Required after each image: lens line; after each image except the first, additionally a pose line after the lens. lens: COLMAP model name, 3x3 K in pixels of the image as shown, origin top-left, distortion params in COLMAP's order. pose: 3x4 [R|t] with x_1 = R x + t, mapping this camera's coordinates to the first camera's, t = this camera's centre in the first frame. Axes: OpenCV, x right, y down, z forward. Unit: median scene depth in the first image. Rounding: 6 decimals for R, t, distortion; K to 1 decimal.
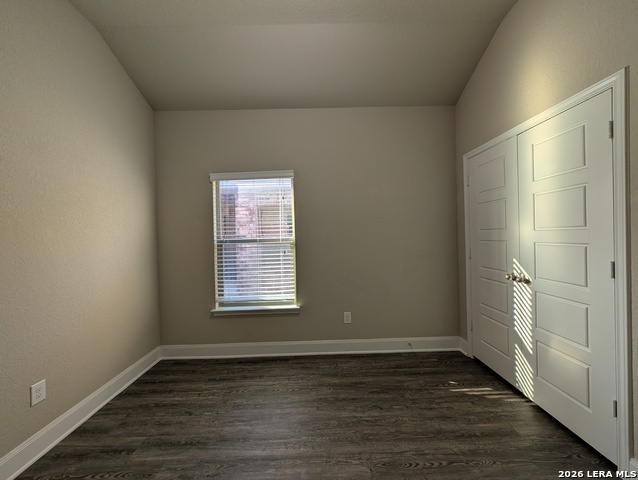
lens RADIAL K [[243.2, 0, 319.0], [0, 243.2, 240.0], [0, 0, 1]] dist [-0.000216, -0.000054]
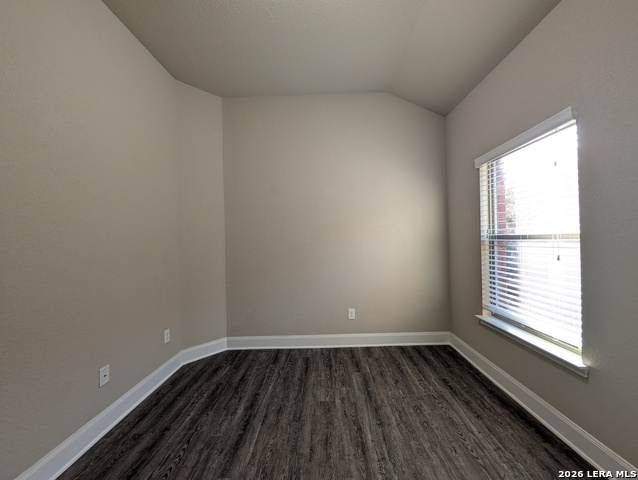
lens RADIAL K [[243.2, 0, 319.0], [0, 243.2, 240.0], [0, 0, 1]] dist [-0.000216, -0.000054]
pose [[-0.025033, 0.029678, -0.999246, 0.520156], [0.010218, 0.999515, 0.029430, -0.017095], [0.999634, -0.009474, -0.025324, 0.531438]]
